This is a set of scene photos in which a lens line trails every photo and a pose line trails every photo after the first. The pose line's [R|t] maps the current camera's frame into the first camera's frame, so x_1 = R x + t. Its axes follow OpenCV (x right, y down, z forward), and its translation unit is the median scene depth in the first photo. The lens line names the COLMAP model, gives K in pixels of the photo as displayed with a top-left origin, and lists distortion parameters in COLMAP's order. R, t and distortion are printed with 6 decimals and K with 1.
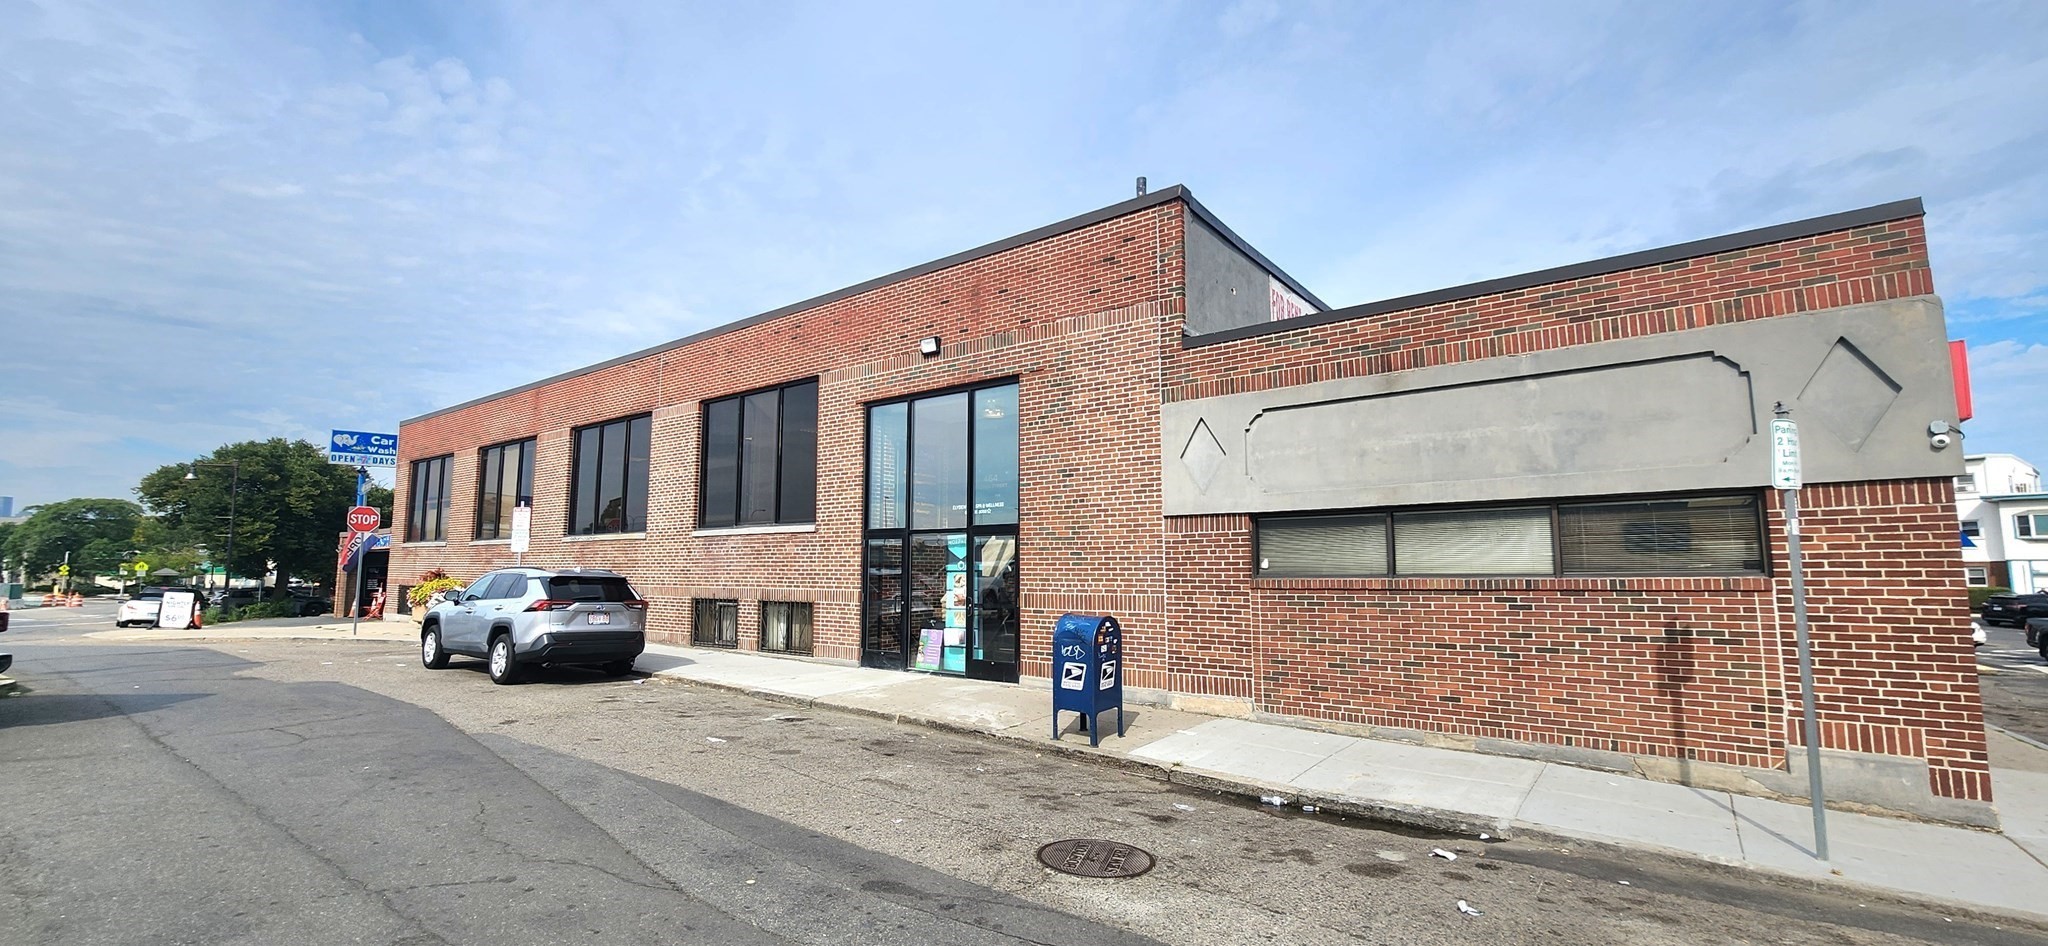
lens RADIAL K [[837.7, 0, 1039.3], [0, 837.7, 473.5], [0, 0, 1]] dist [-0.001321, -0.000591]
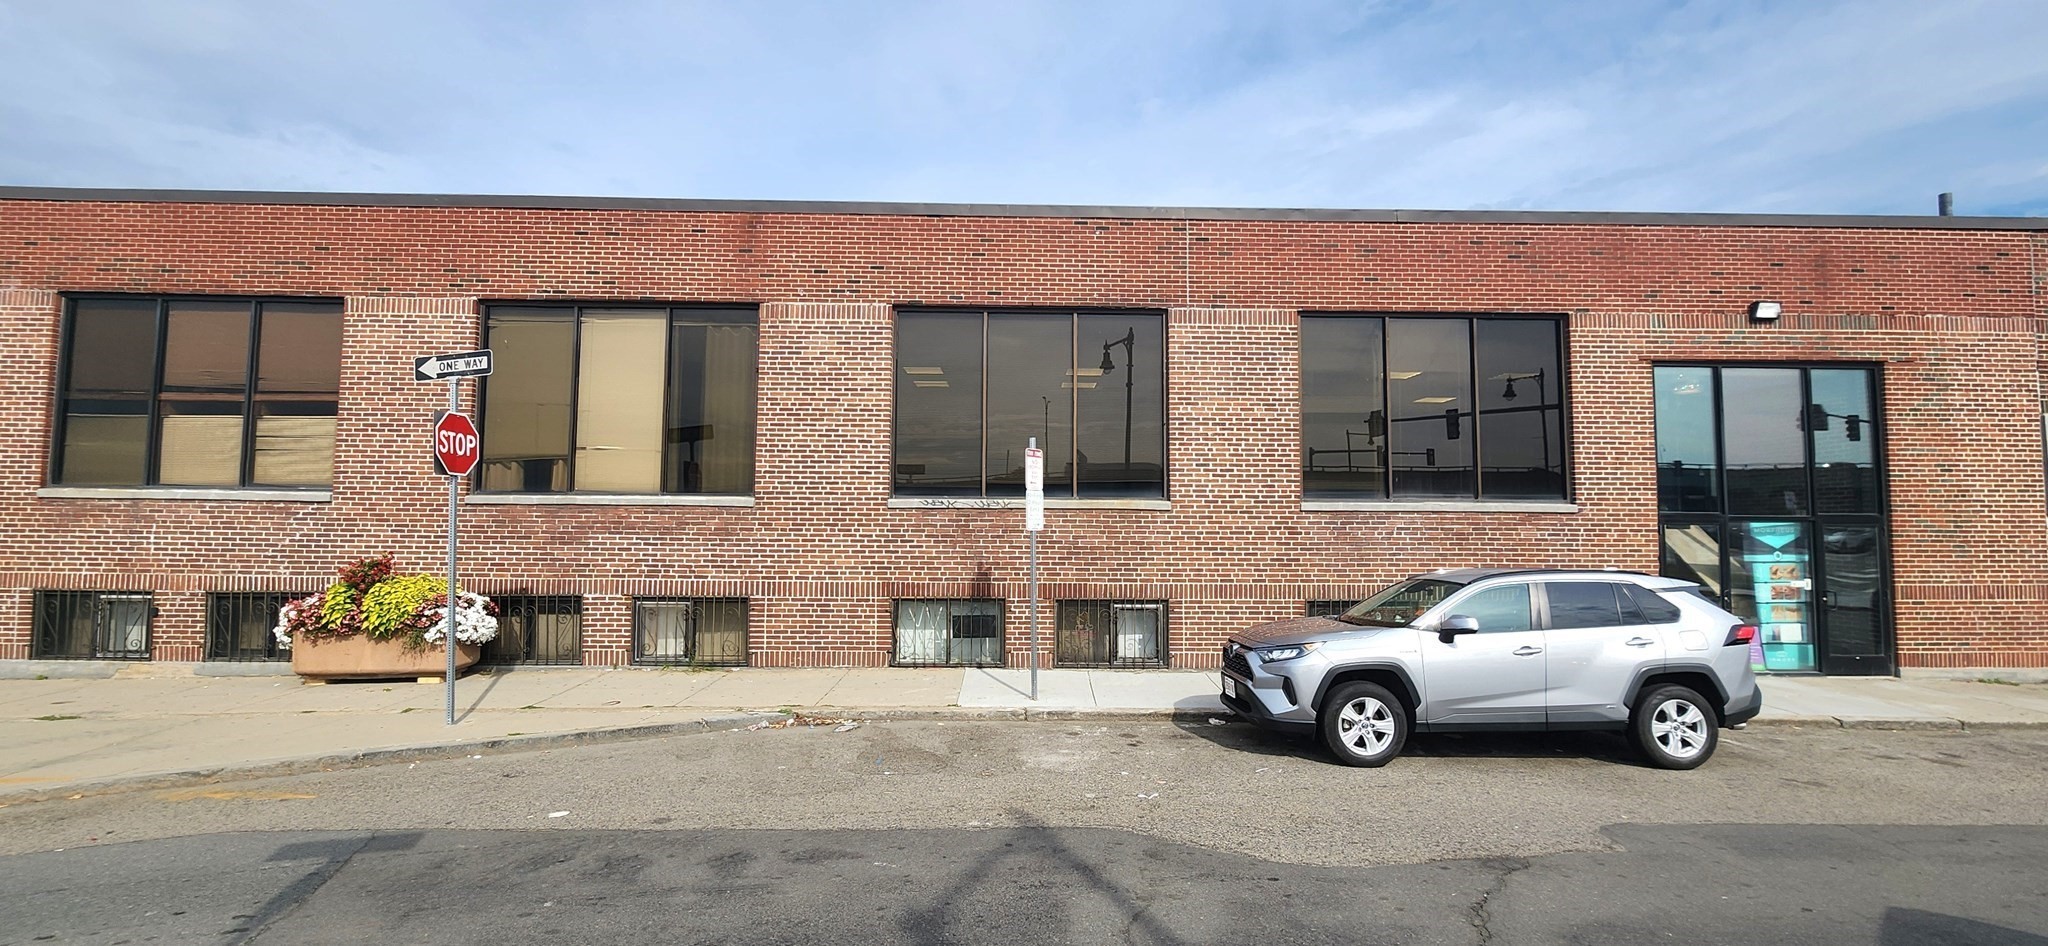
lens RADIAL K [[687.4, 0, 1024.5], [0, 687.4, 514.4], [0, 0, 1]] dist [-0.000322, -0.000002]
pose [[0.788007, 0.037977, 0.614494, -0.995094], [-0.075838, 0.996482, 0.035668, 0.080983], [-0.610977, -0.074708, 0.788115, 0.745789]]
